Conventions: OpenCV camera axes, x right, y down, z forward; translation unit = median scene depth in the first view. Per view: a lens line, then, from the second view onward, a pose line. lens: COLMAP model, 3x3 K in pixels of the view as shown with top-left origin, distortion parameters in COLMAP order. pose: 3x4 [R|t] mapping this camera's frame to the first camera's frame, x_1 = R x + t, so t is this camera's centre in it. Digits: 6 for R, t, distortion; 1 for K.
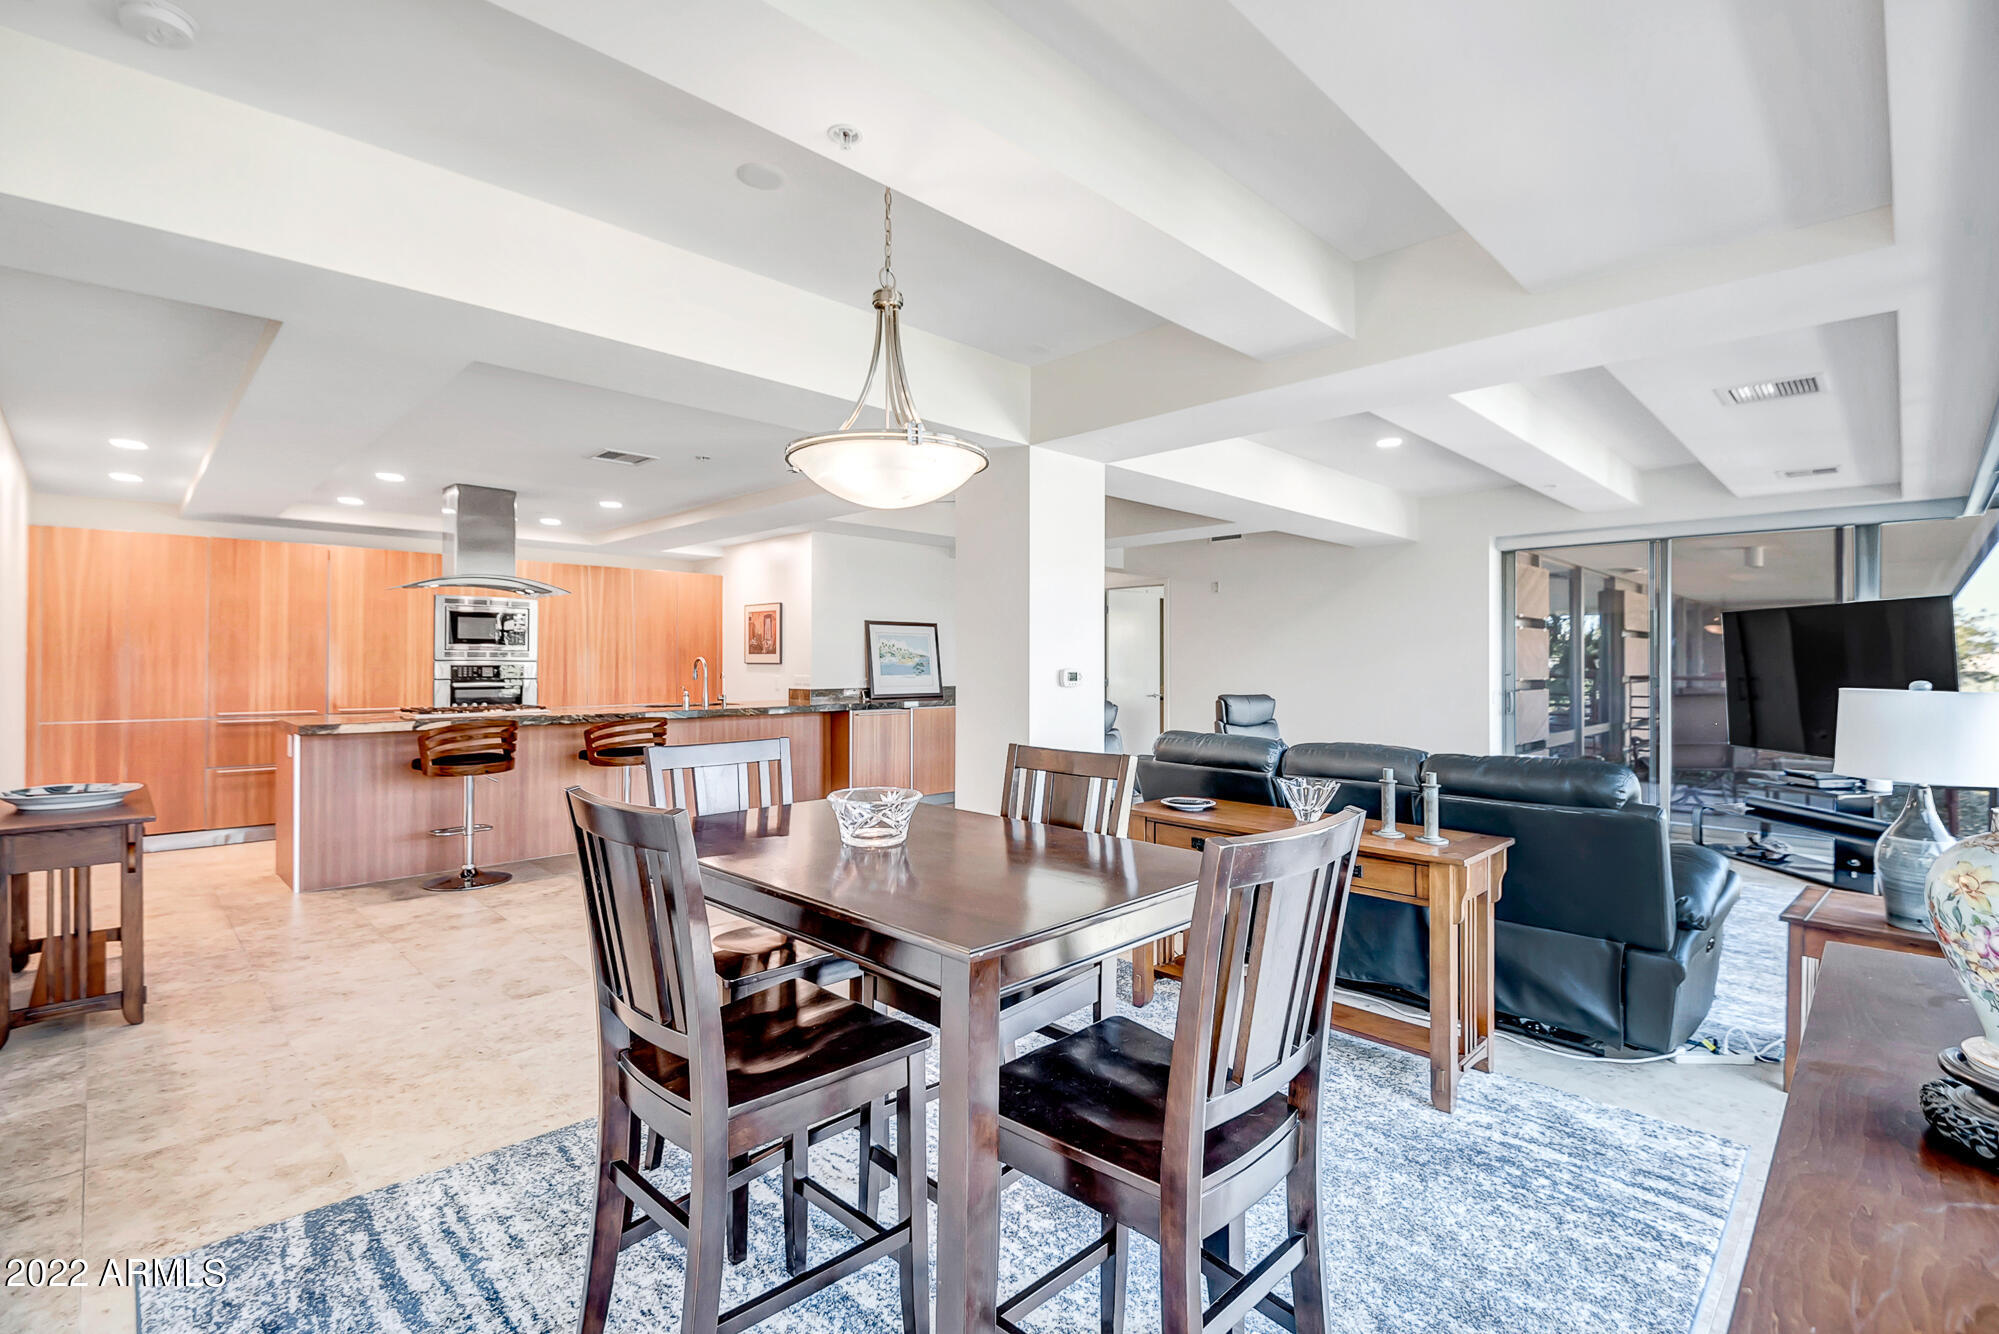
lens RADIAL K [[901.4, 0, 1020.7], [0, 901.4, 660.4], [0, 0, 1]] dist [-0.001073, -0.002745]
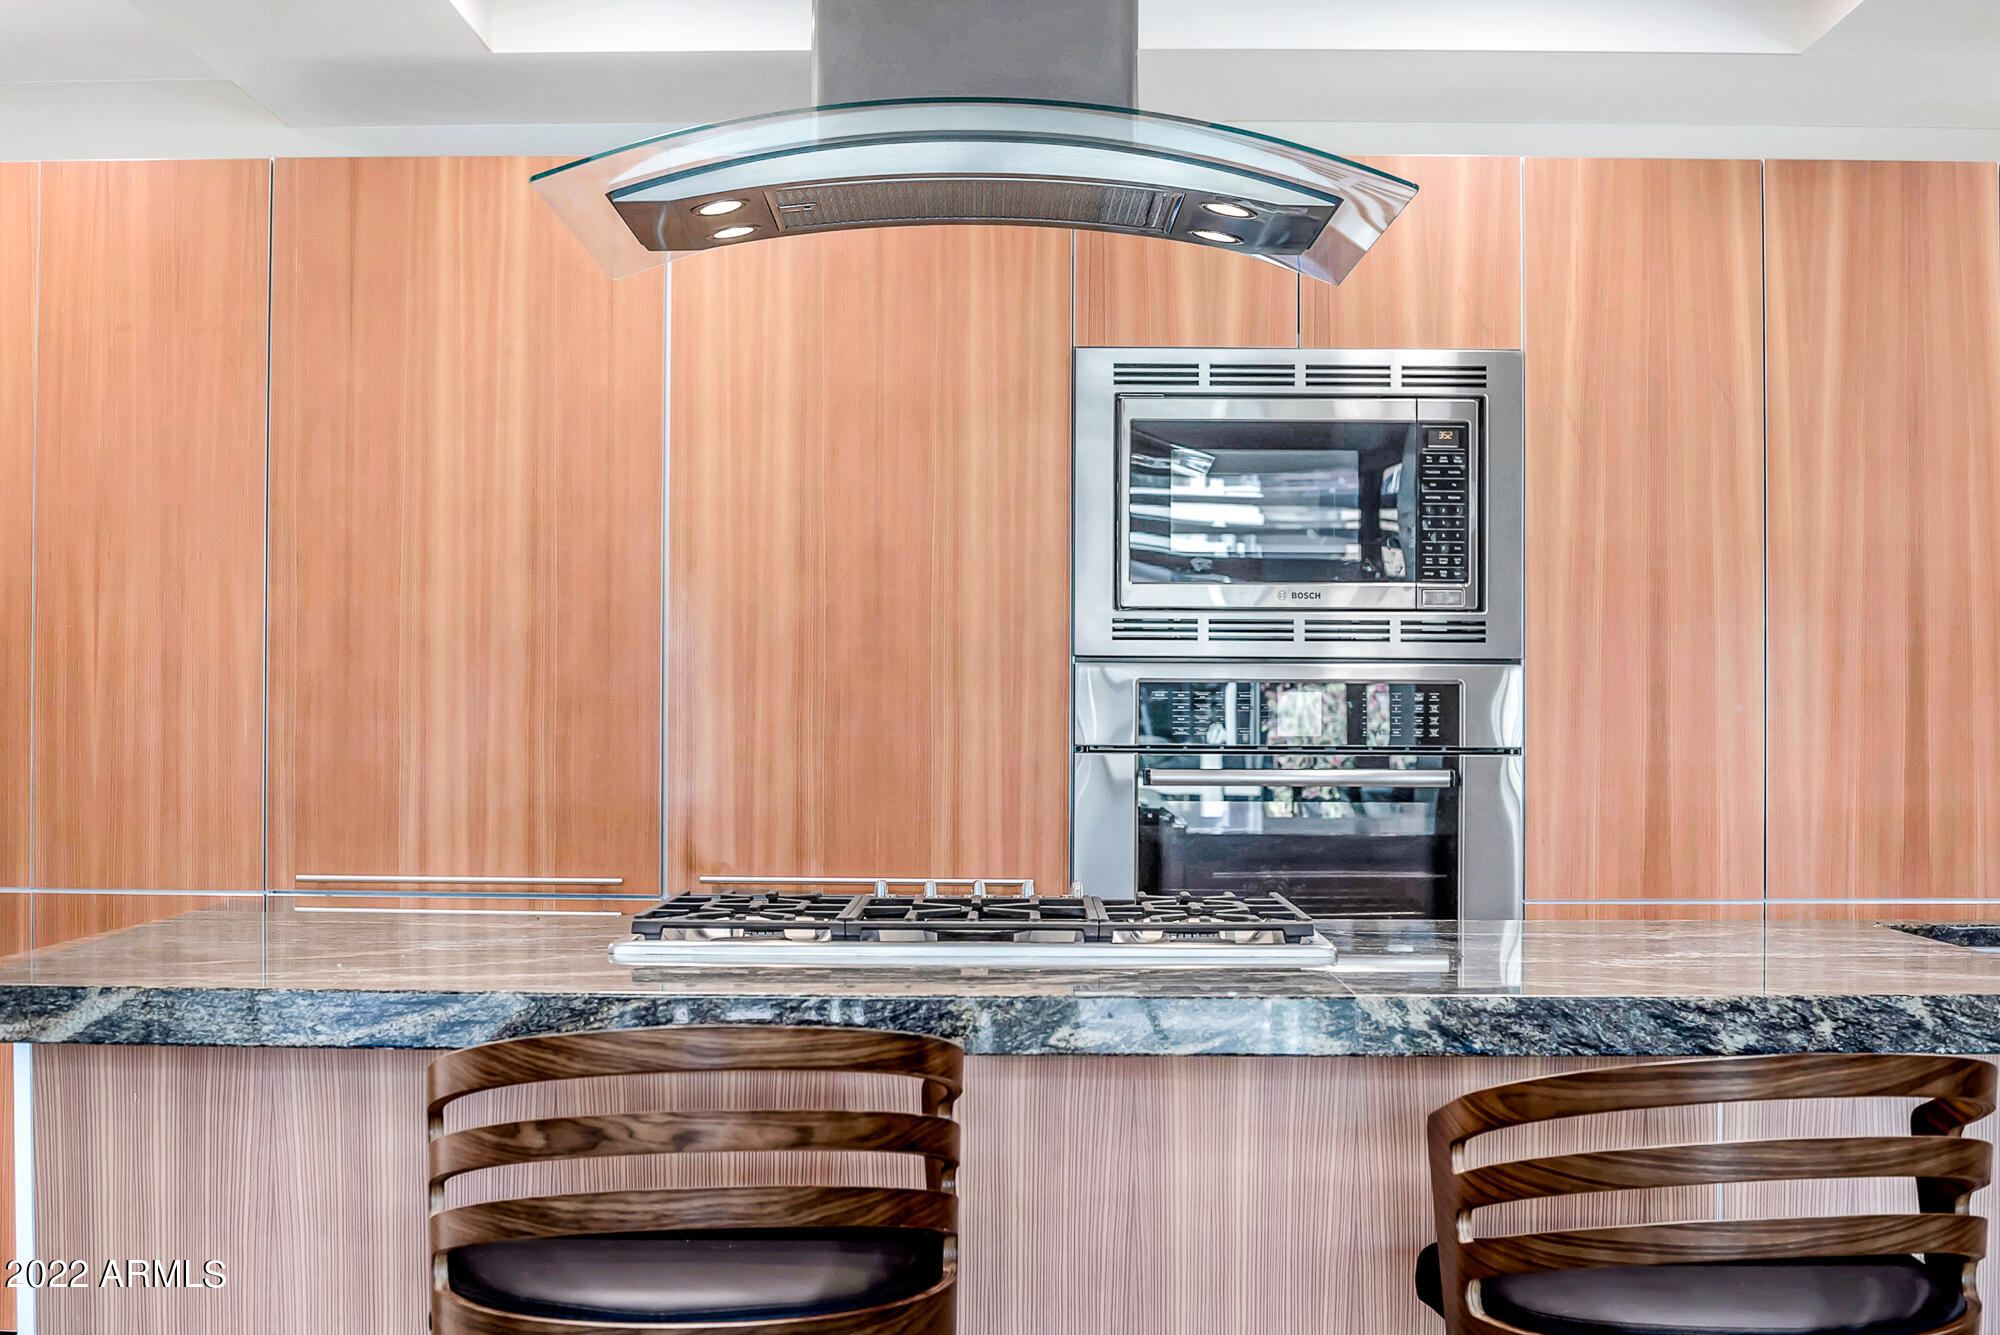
lens RADIAL K [[3051.4, 0, 996.3], [0, 3051.4, 673.8], [0, 0, 1]] dist [-0.107735, 0.000000]
pose [[0.691049, -0.006944, -0.722774, -0.167781], [-0.001718, 0.999935, -0.011250, 0.013164], [0.722806, 0.009016, 0.690993, 0.563295]]
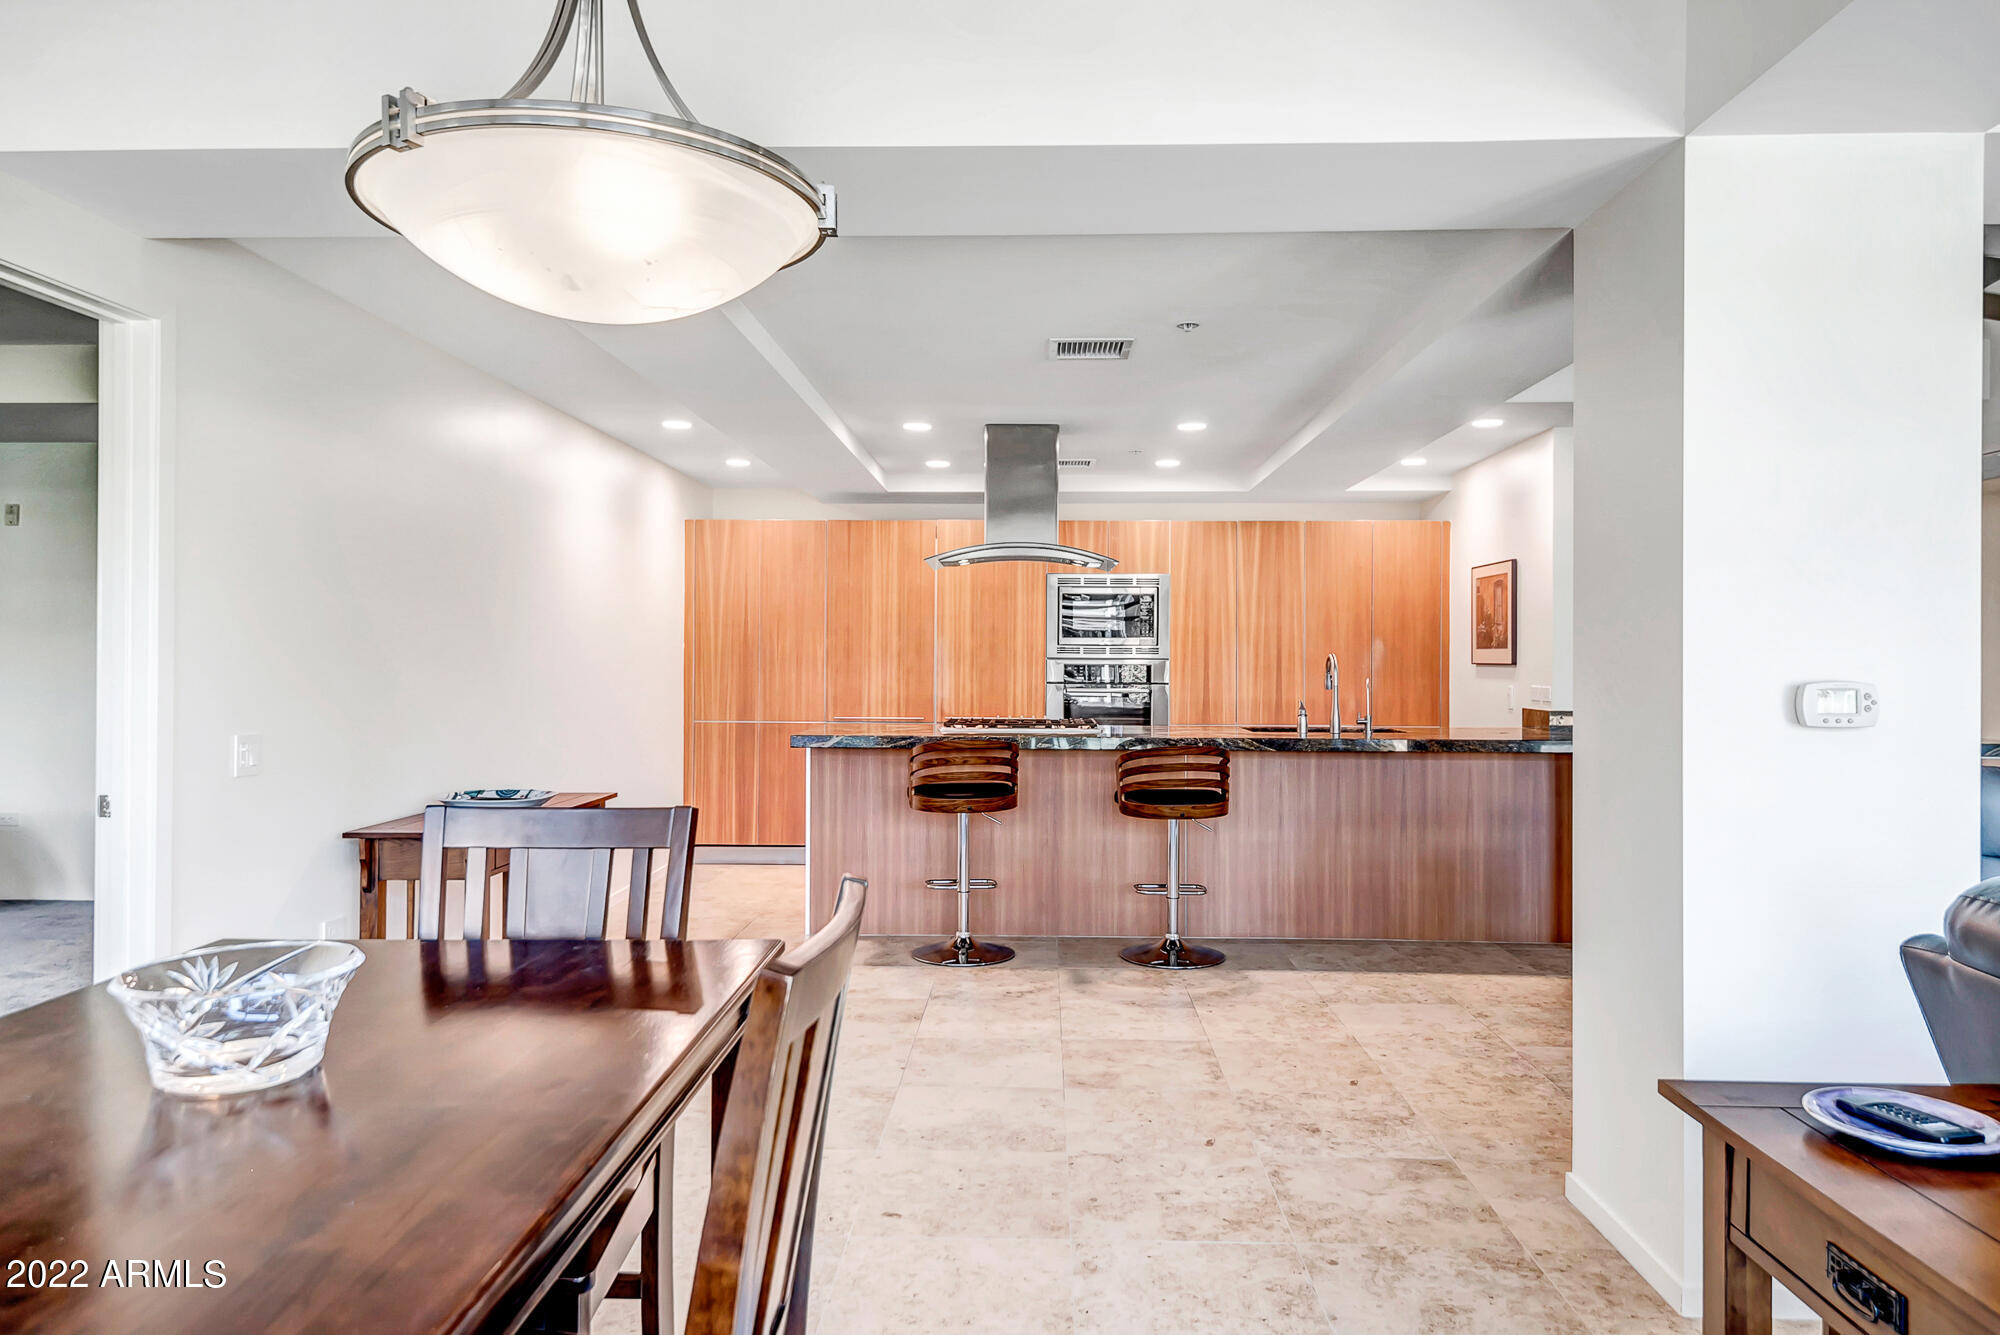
lens RADIAL K [[1292.4, 0, 1000.4], [0, 1292.4, 660.0], [0, 0, 1]] dist [0.007207, -0.001297]
pose [[0.676735, 0.002147, -0.736224, 0.161528], [-0.002022, 0.999997, 0.001057, 0.000326], [0.736224, 0.000774, 0.676737, 0.248640]]
